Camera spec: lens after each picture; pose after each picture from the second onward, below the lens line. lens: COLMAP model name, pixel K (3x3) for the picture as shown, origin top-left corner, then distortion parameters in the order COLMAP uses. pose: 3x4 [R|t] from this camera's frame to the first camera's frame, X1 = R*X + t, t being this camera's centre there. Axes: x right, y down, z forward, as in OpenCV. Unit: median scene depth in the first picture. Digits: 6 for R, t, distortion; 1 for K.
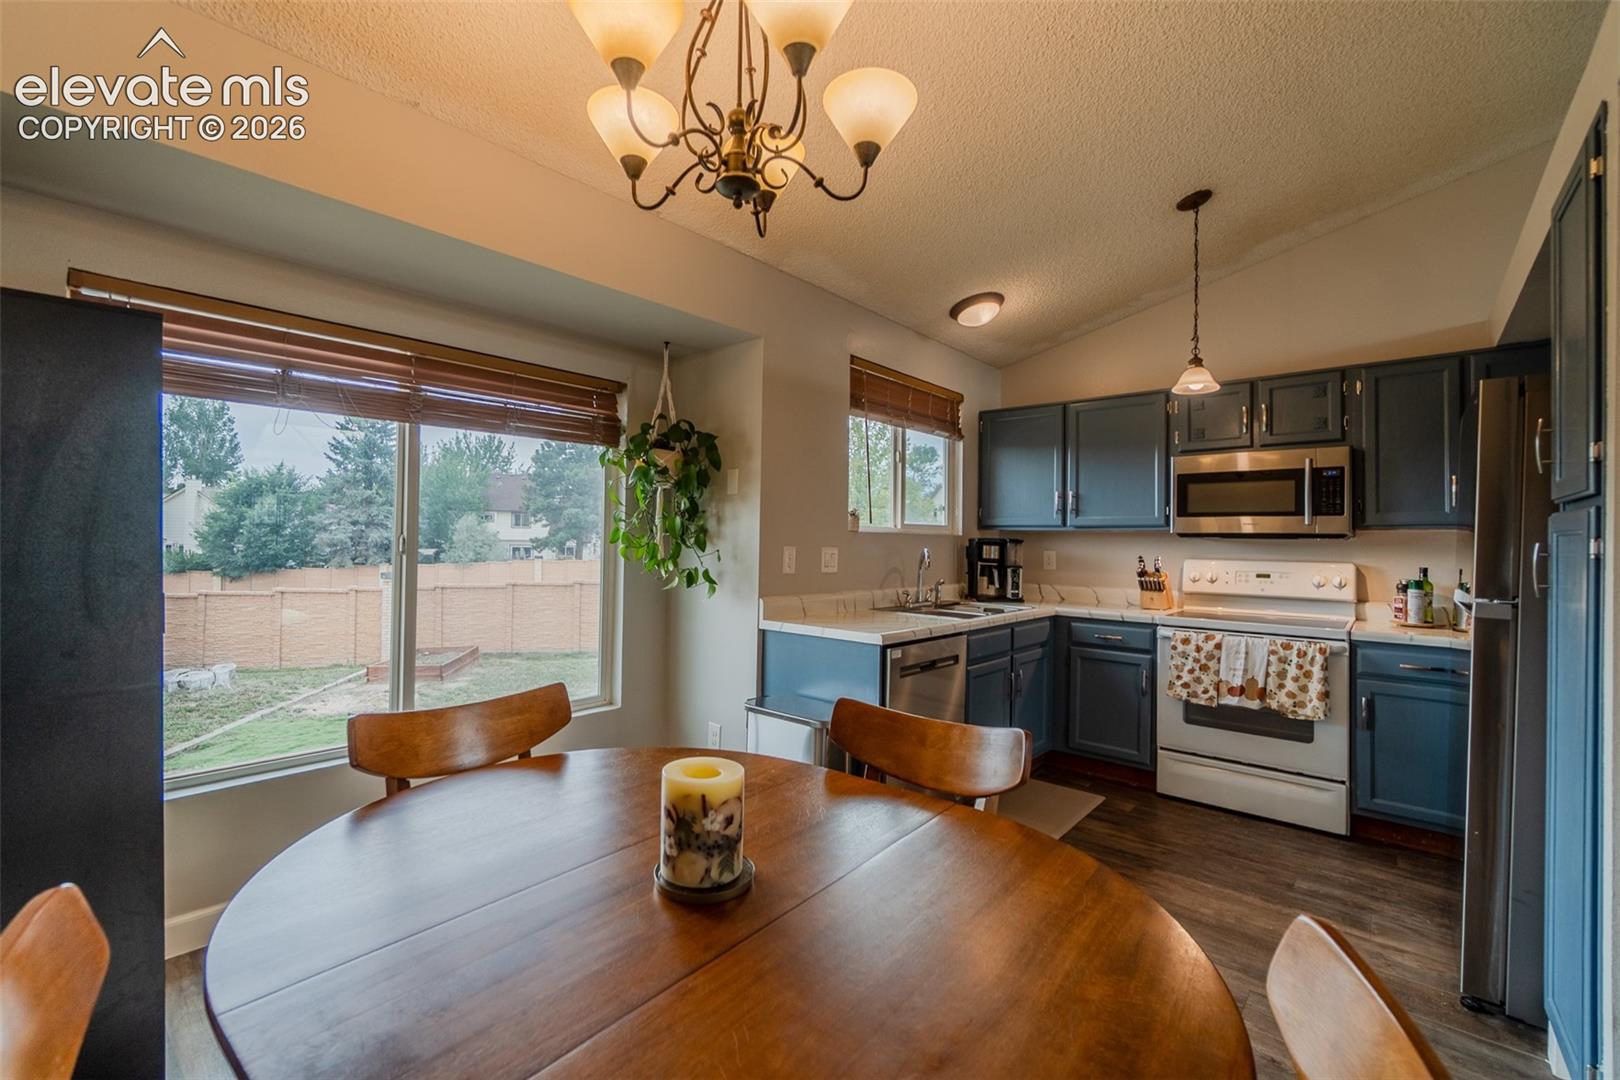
lens RADIAL K [[684.3, 0, 803.0], [0, 684.3, 531.5], [0, 0, 1]] dist [0.000263, 0.004189]
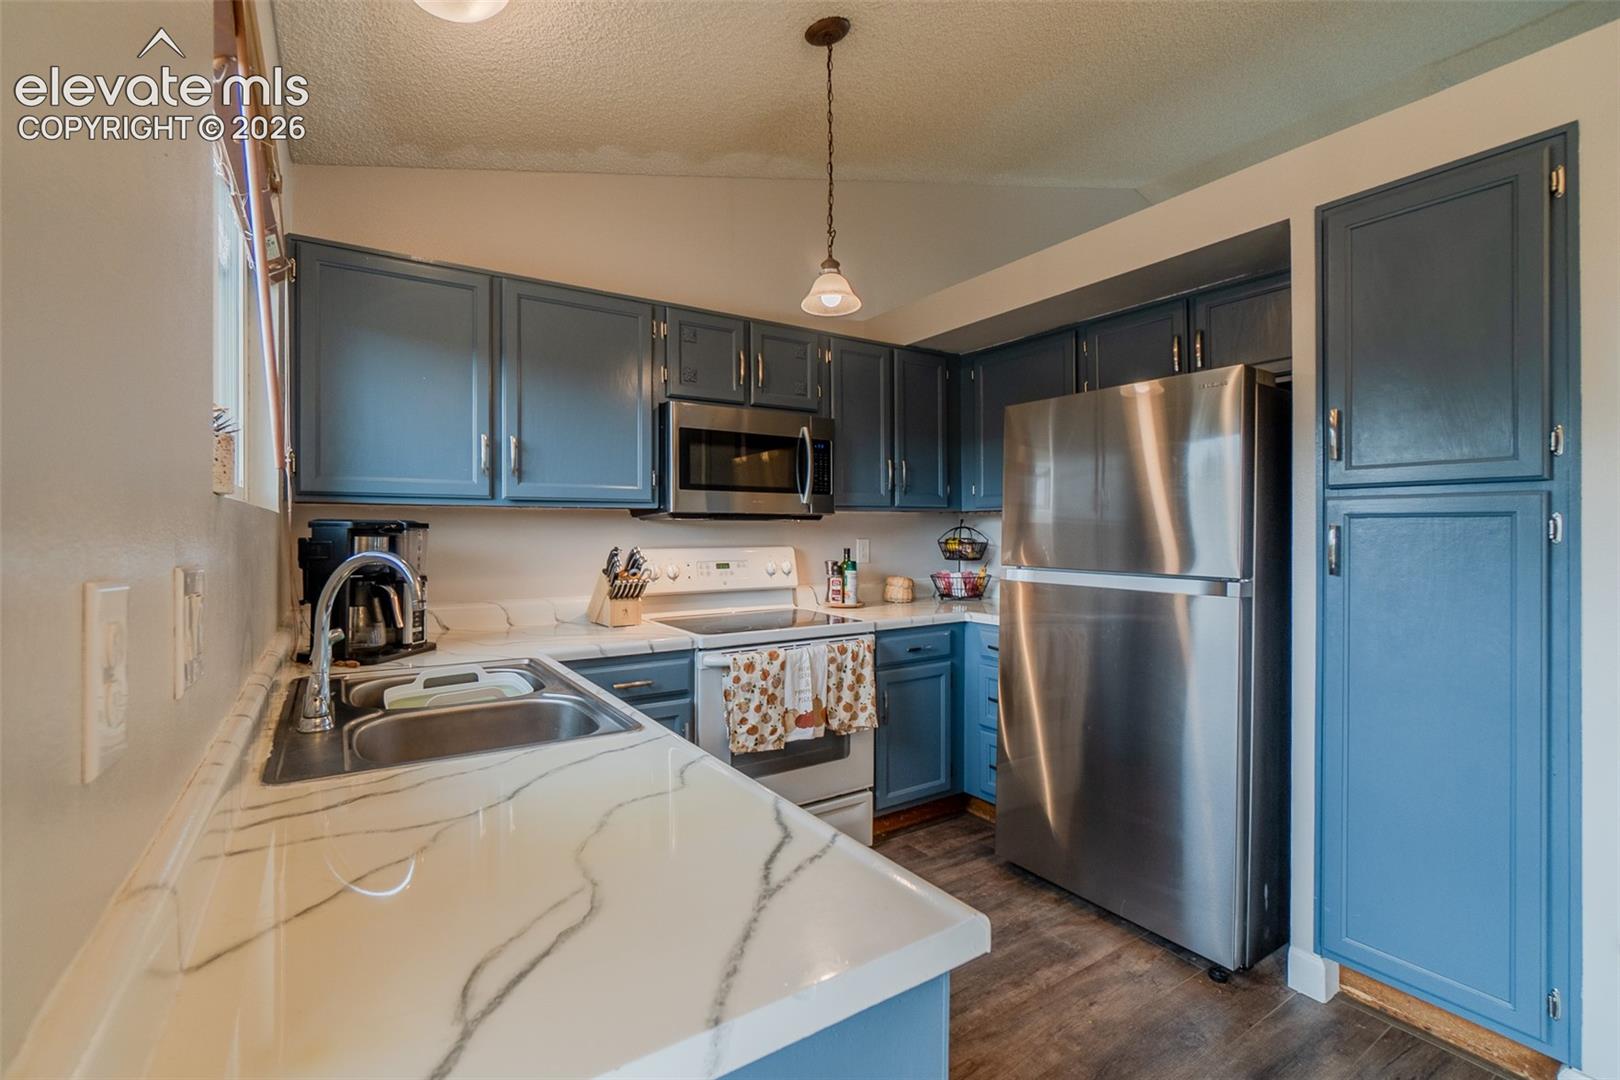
lens RADIAL K [[703.1, 0, 788.5], [0, 703.1, 529.2], [0, 0, 1]] dist [-0.004264, 0.000482]
pose [[0.288871, -0.015168, 0.957248, -0.116804], [-0.007848, 0.999803, 0.018210, 0.006042], [-0.957336, -0.012773, 0.288695, 0.769090]]
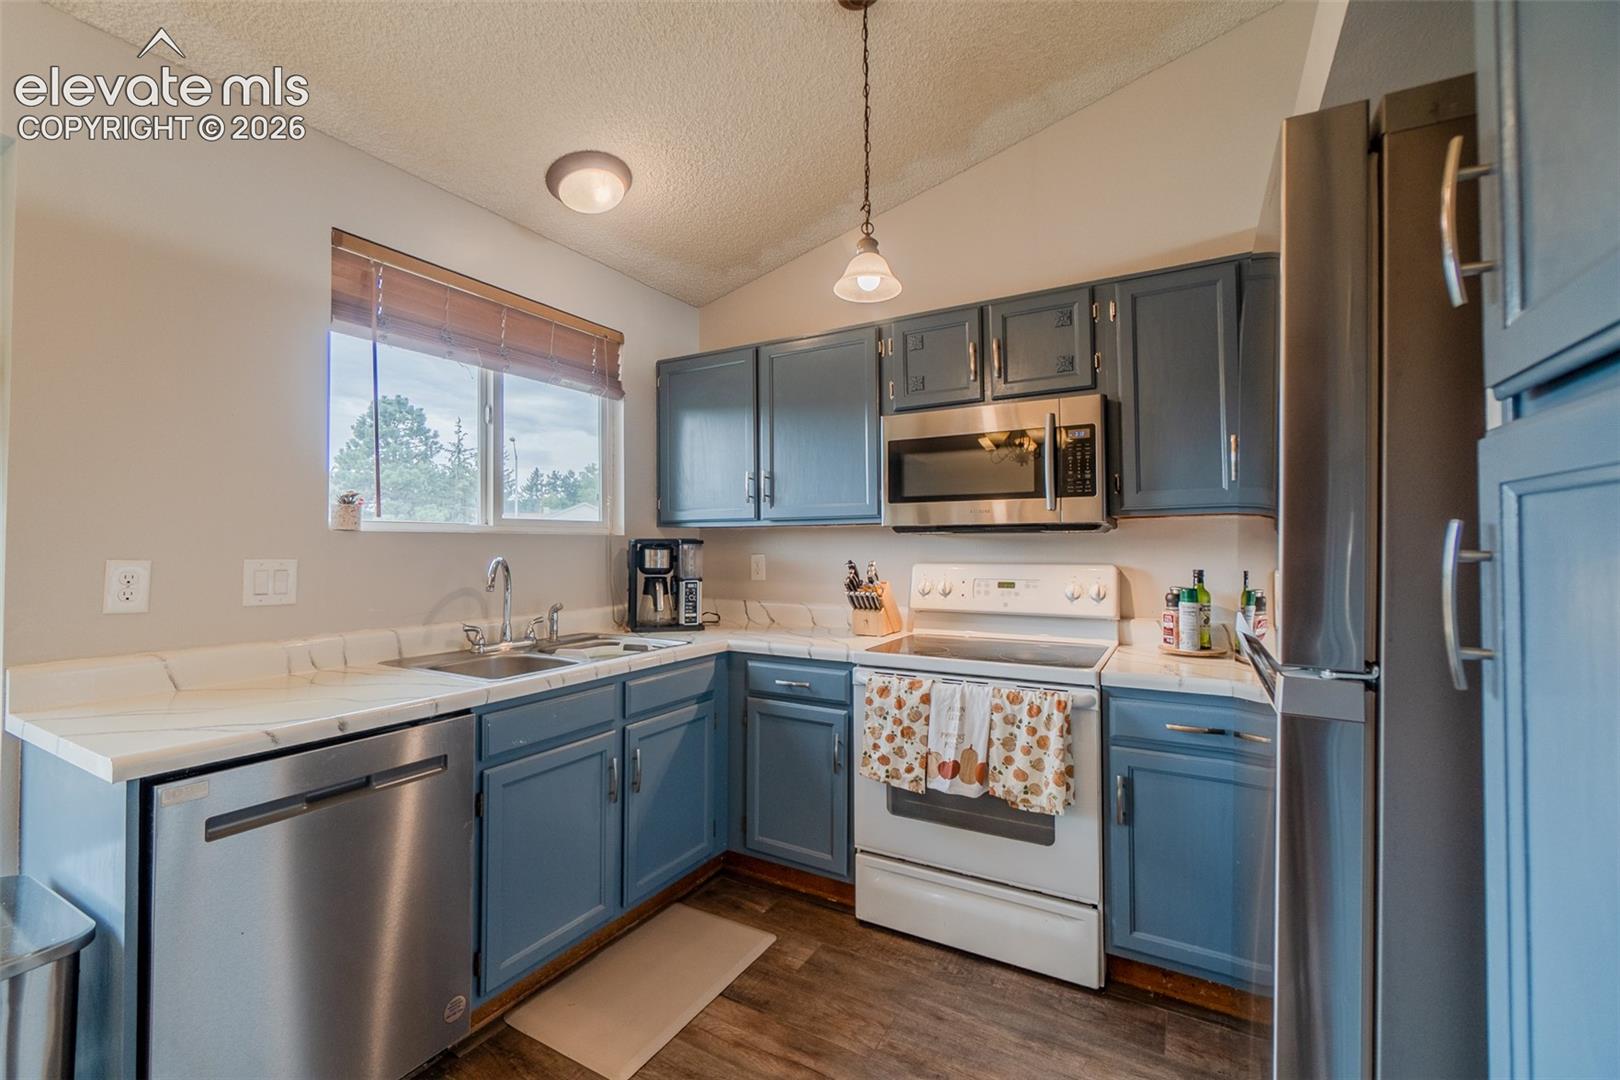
lens RADIAL K [[686.8, 0, 785.9], [0, 686.8, 530.5], [0, 0, 1]] dist [-0.004068, -0.000149]
pose [[0.983659, -0.014293, 0.179473, 0.357861], [0.015448, 0.999868, -0.005037, 0.009279], [-0.179377, 0.007728, 0.983750, 0.378940]]
